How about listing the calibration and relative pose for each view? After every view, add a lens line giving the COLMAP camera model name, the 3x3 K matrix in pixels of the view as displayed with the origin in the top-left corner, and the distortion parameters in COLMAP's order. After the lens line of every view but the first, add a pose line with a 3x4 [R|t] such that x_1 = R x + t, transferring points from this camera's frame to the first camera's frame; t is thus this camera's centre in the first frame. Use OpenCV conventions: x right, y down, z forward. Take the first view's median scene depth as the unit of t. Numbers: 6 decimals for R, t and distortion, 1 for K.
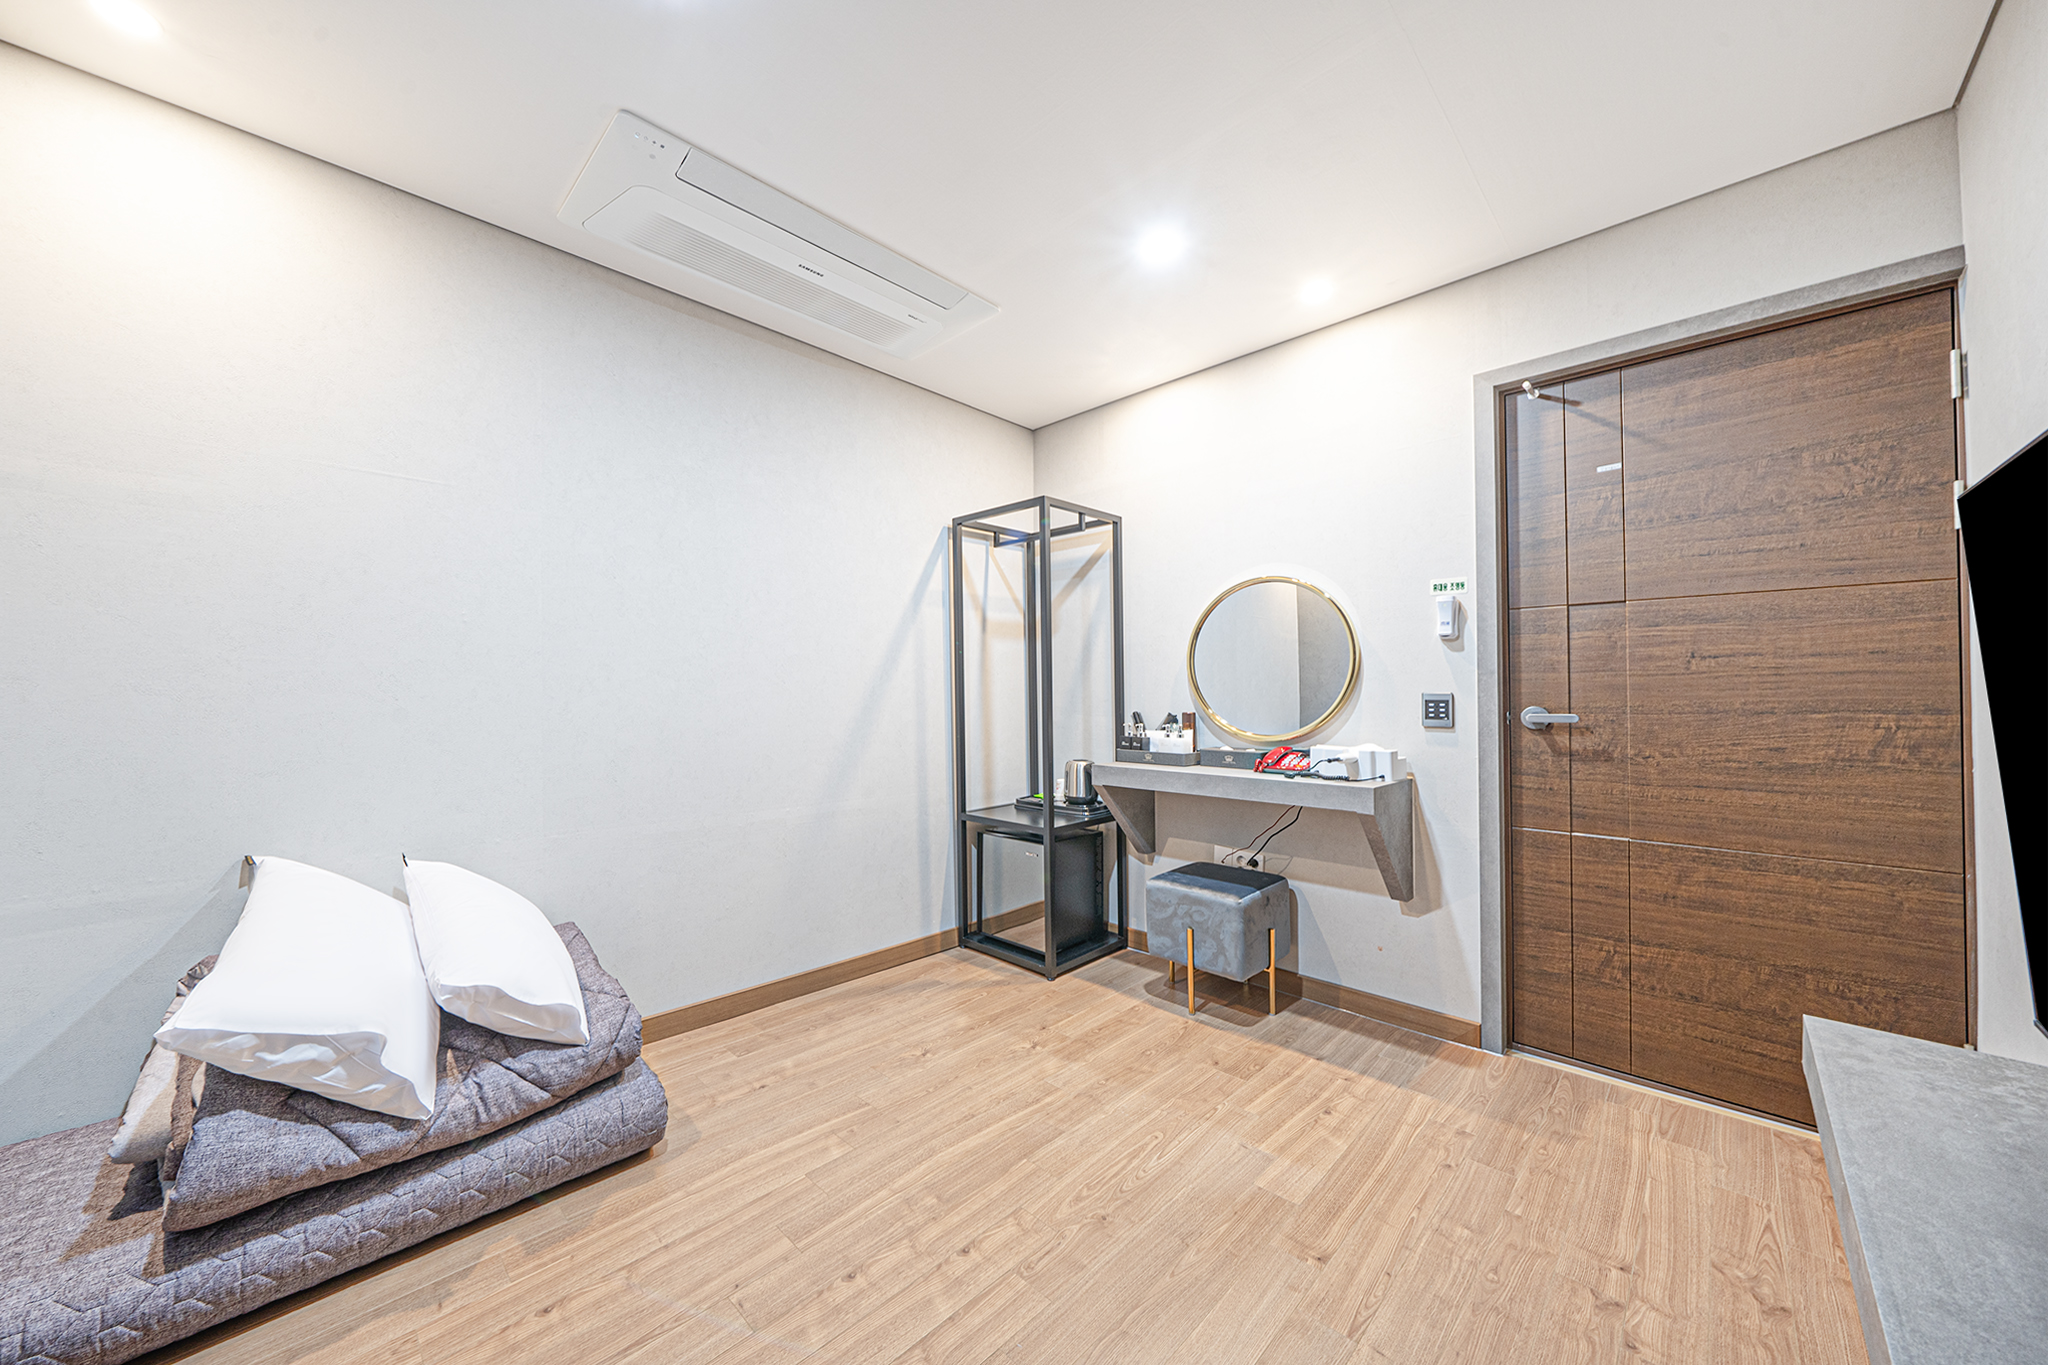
lens RADIAL K [[707.7, 0, 999.7], [0, 707.7, 689.3], [0, 0, 1]] dist [-0.001013, -0.000192]
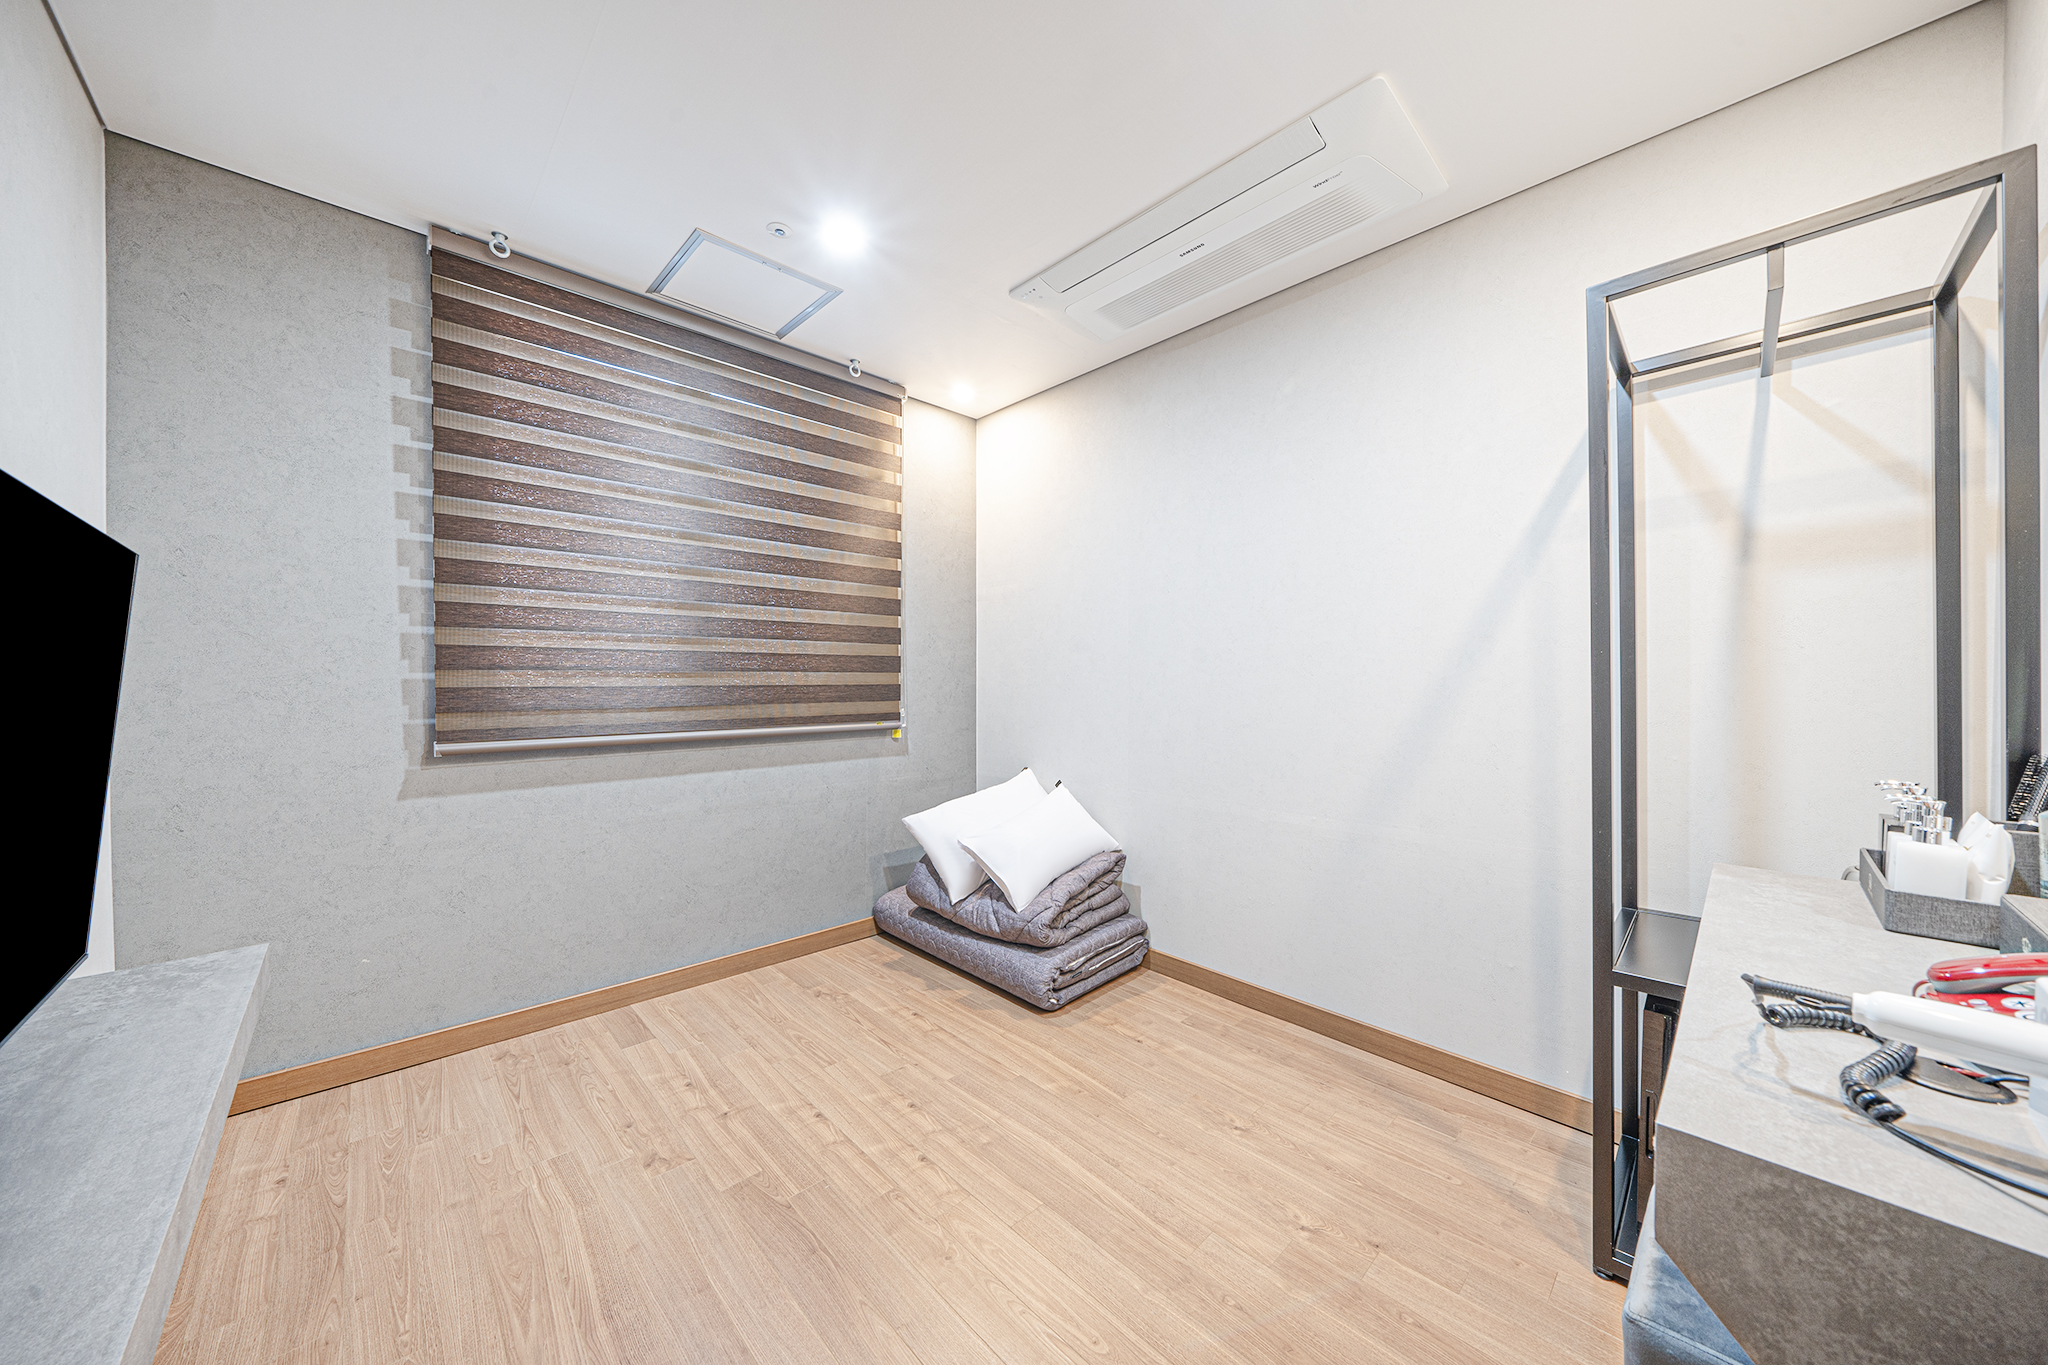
lens RADIAL K [[701.9, 0, 1017.5], [0, 701.9, 622.3], [0, 0, 1]] dist [-0.000686, -0.000094]
pose [[-0.016179, -0.081729, -0.996523, 0.803354], [0.008461, 0.996607, -0.081873, -0.024546], [0.999833, -0.009757, -0.015433, 0.768775]]
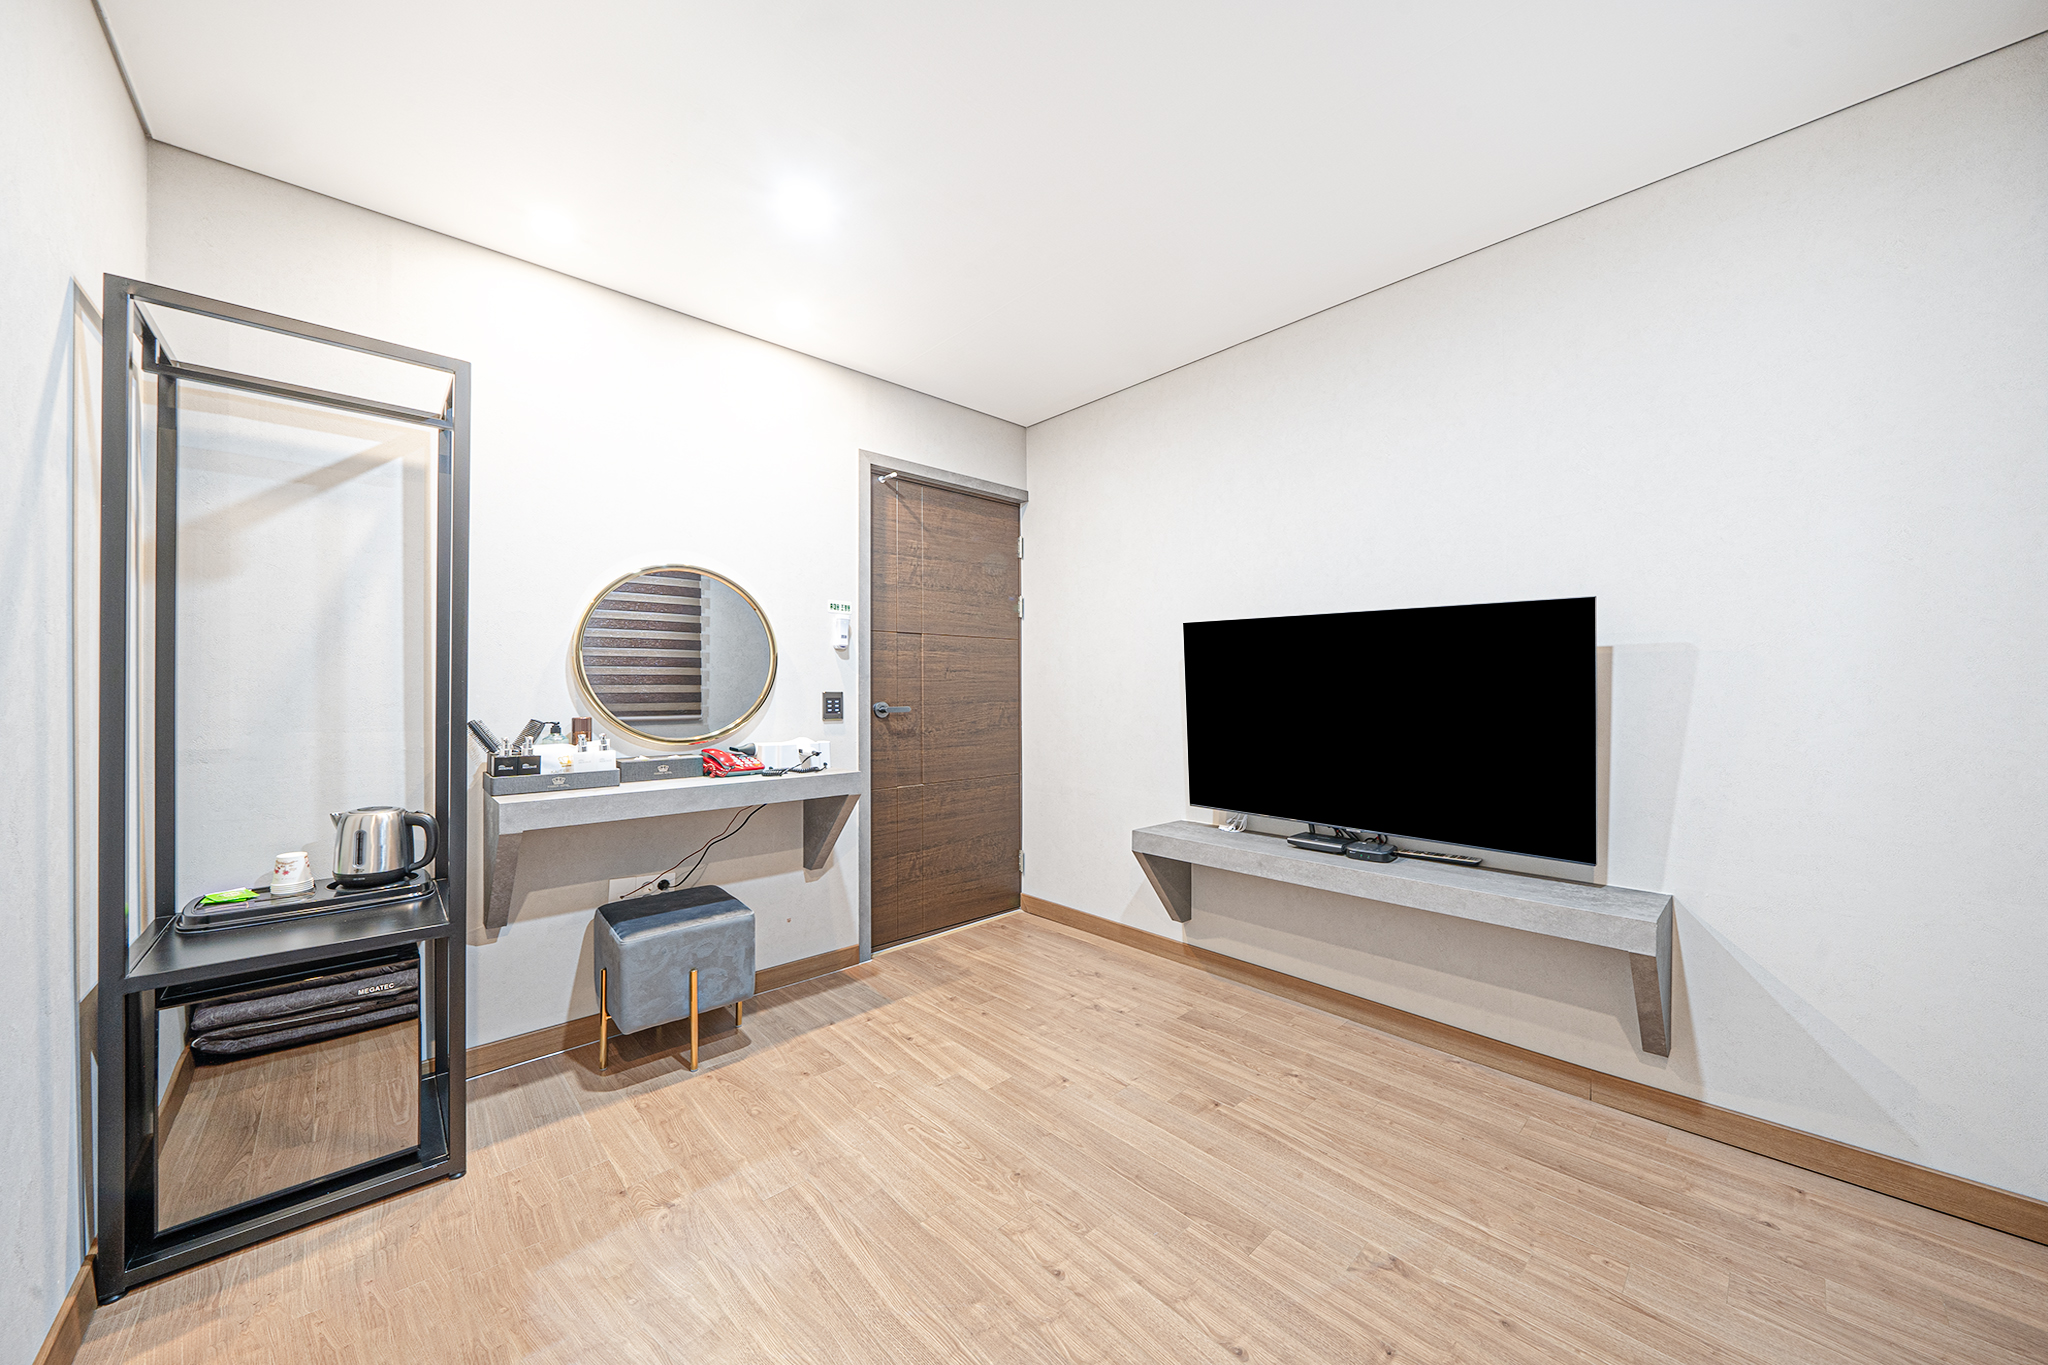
lens RADIAL K [[733.5, 0, 1024.0], [0, 733.5, 682.5], [0, 0, 1]] dist [-0.000101, -0.000056]
pose [[0.045124, 0.008029, 0.998949, -0.684224], [-0.007791, 0.999940, -0.007685, -0.004513], [-0.998951, -0.007436, 0.045184, 0.649212]]
